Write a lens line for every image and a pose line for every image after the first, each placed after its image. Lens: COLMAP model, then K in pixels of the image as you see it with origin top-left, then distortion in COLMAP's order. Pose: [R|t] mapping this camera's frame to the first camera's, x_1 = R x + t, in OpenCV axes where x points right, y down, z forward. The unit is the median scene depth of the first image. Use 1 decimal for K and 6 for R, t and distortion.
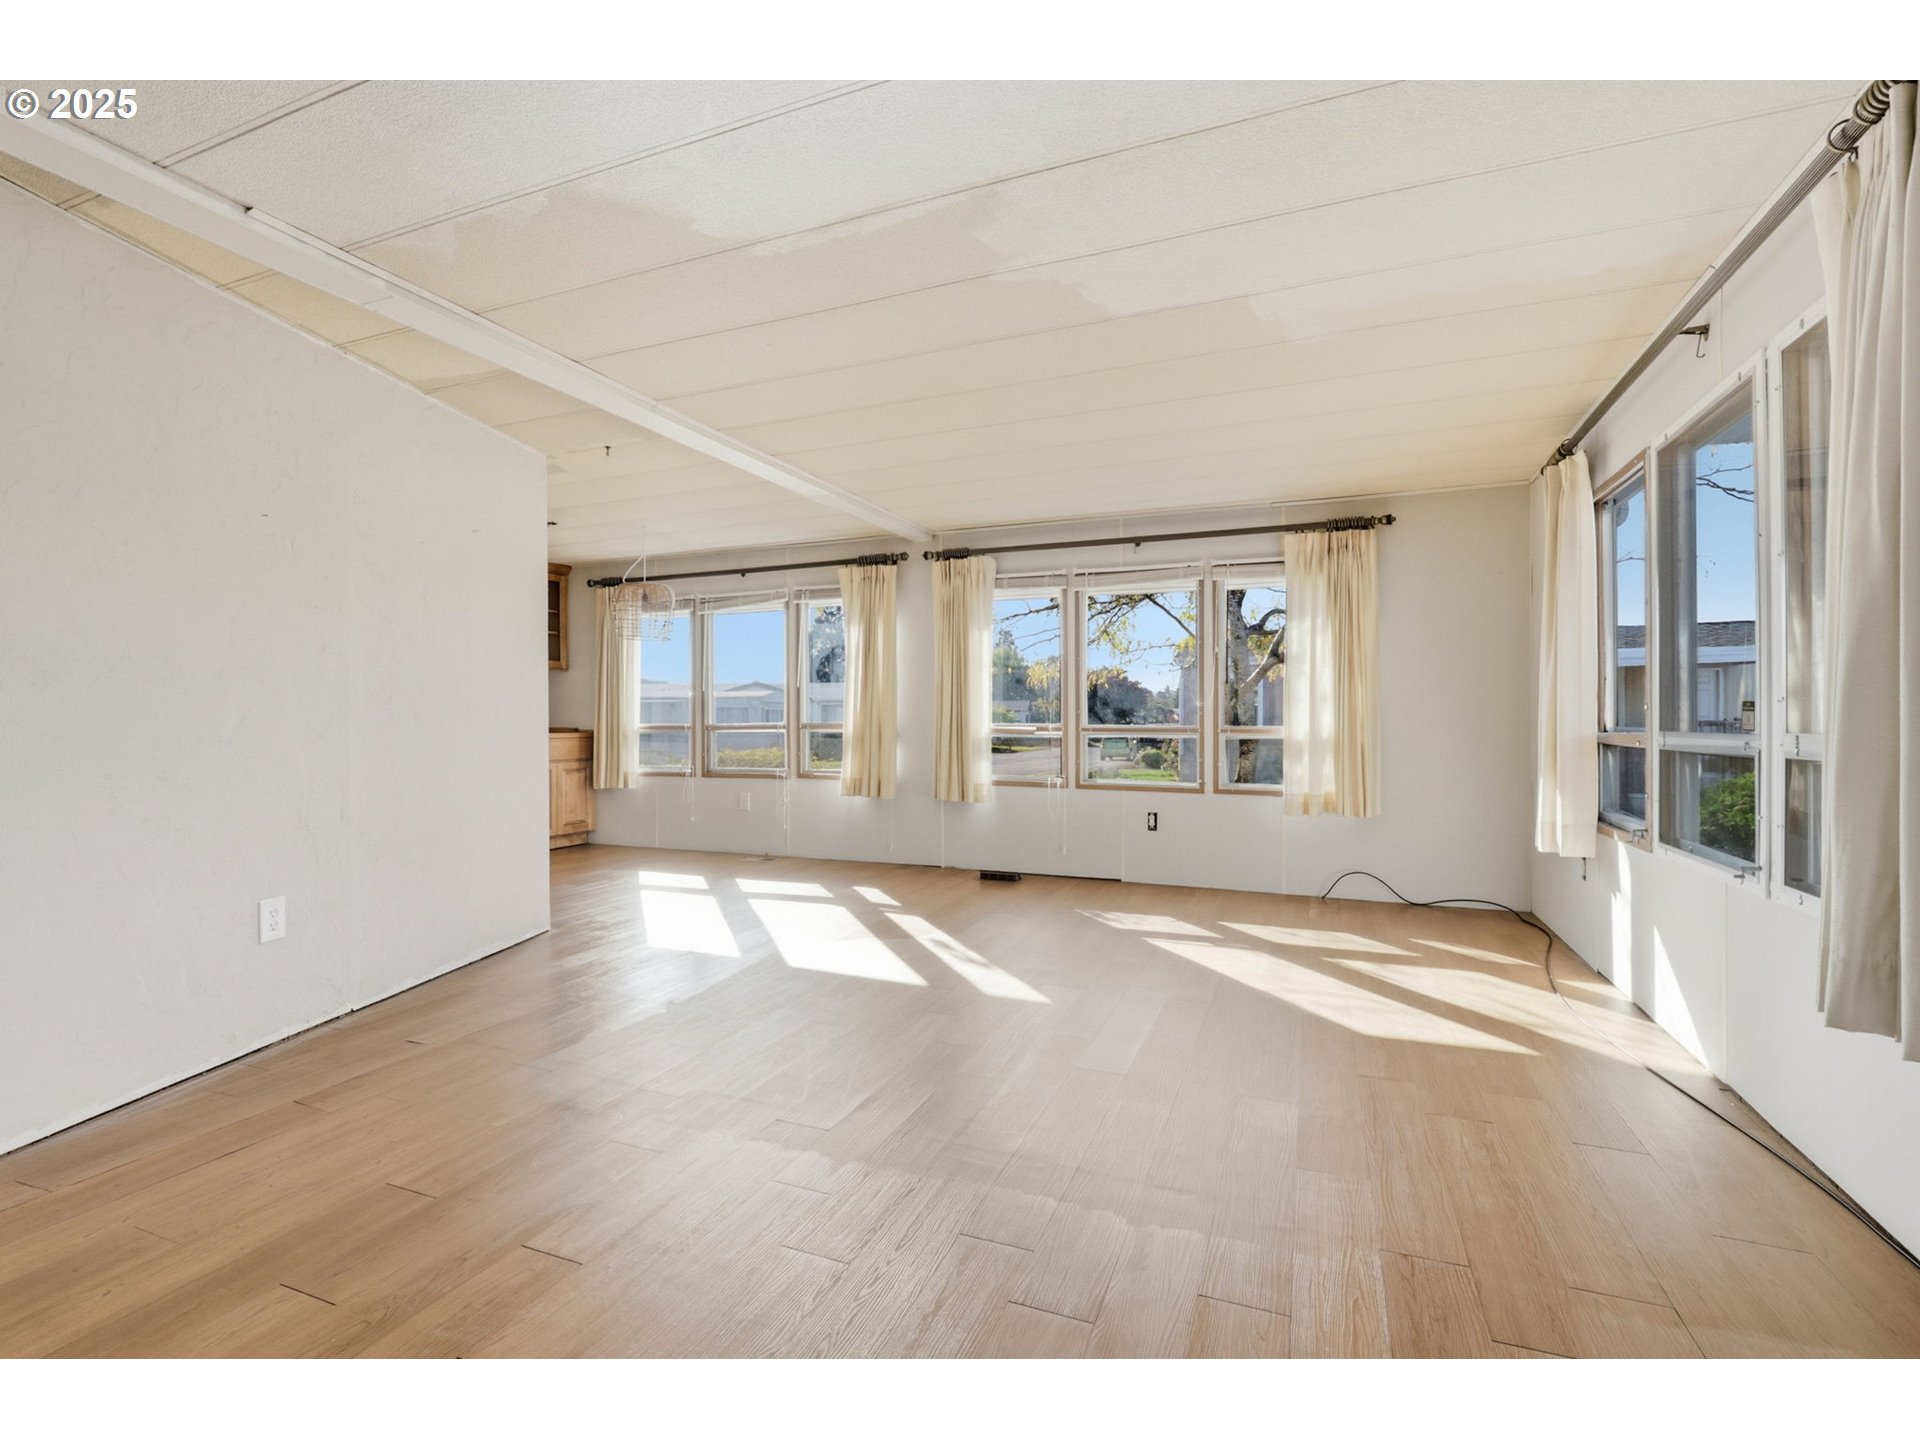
lens RADIAL K [[887.2, 0, 941.3], [0, 887.2, 710.3], [0, 0, 1]] dist [0.000774, 0.000055]
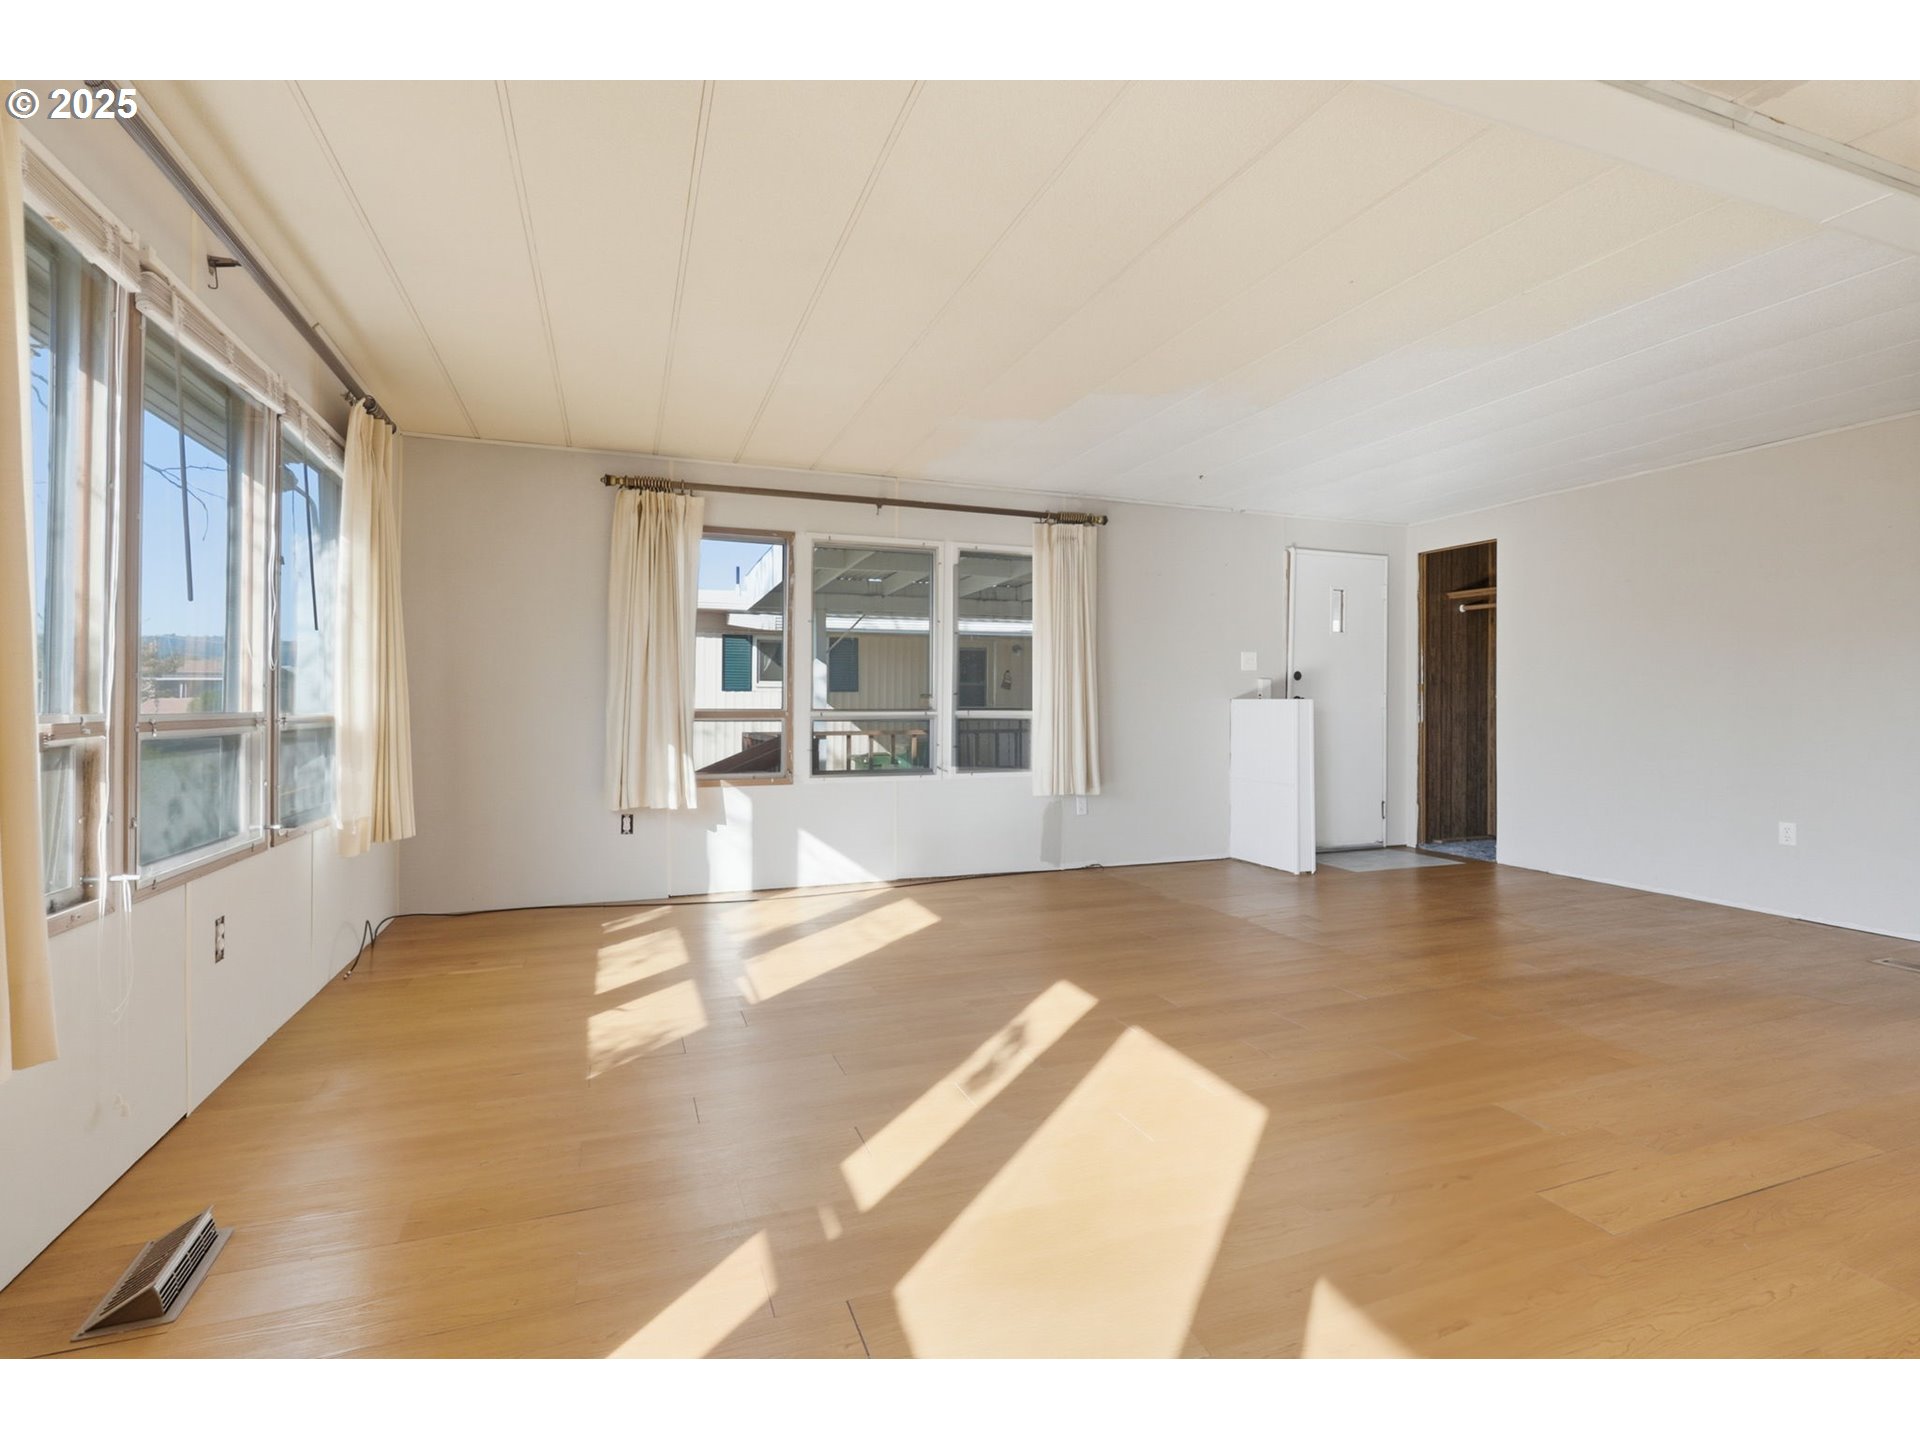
lens RADIAL K [[887.2, 0, 941.3], [0, 887.2, 710.3], [0, 0, 1]] dist [0.000774, 0.000055]
pose [[-0.679002, 0.003501, 0.734128, -0.478331], [-0.005680, 0.999934, -0.010022, 0.022535], [-0.734115, -0.010975, -0.678937, 1.610759]]
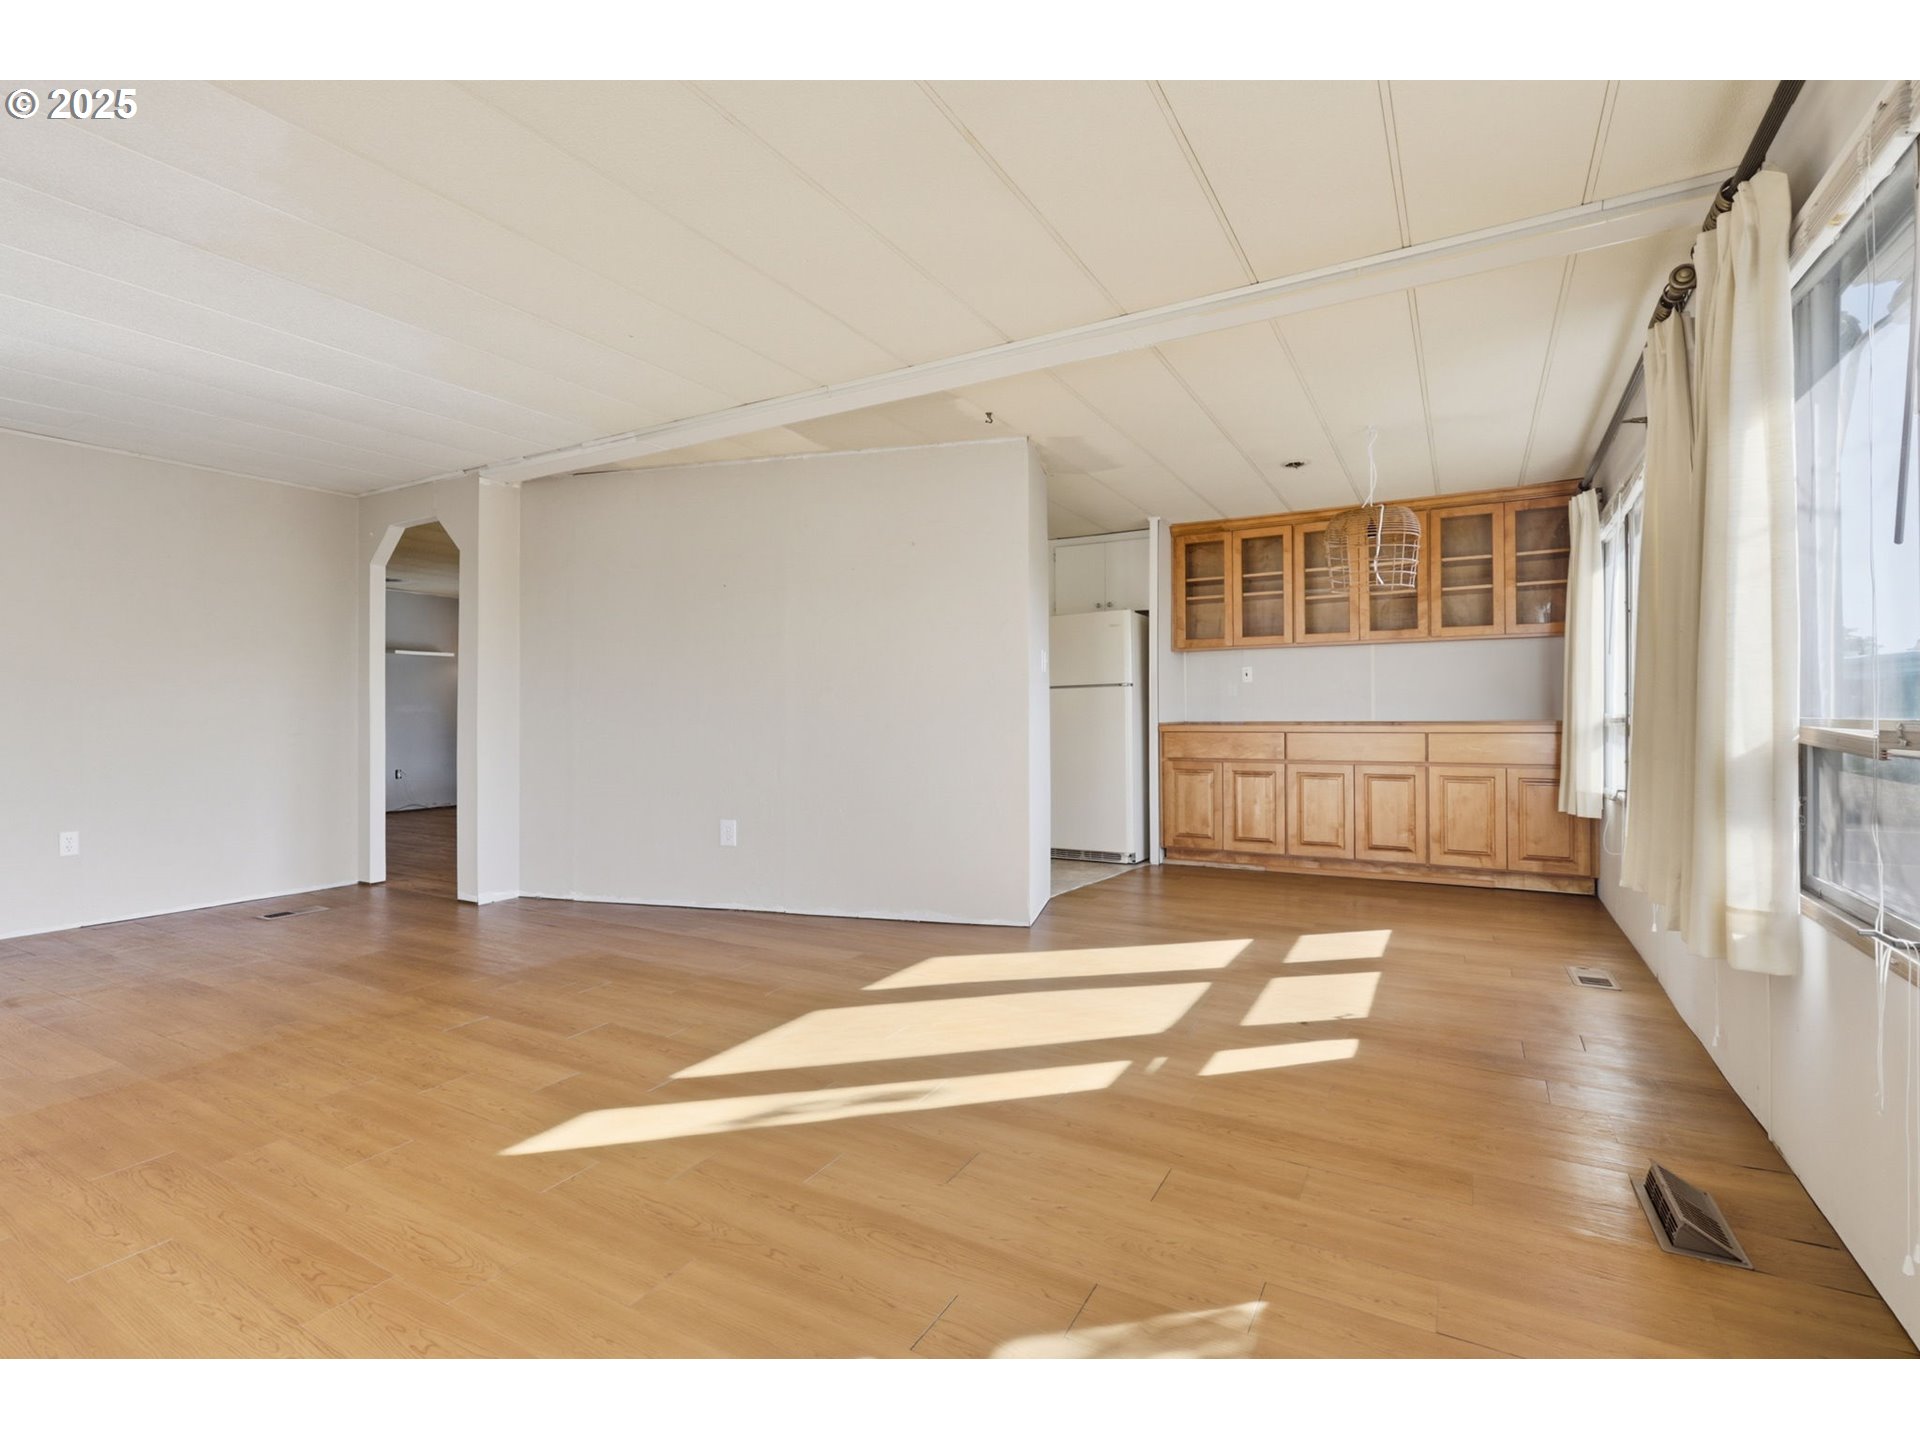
lens RADIAL K [[887.2, 0, 941.3], [0, 887.2, 710.3], [0, 0, 1]] dist [0.000774, 0.000055]
pose [[-0.103731, -0.000137, -0.994605, 0.647725], [0.014983, 0.999886, -0.001701, 0.014407], [0.994493, -0.015079, -0.103717, 1.227984]]
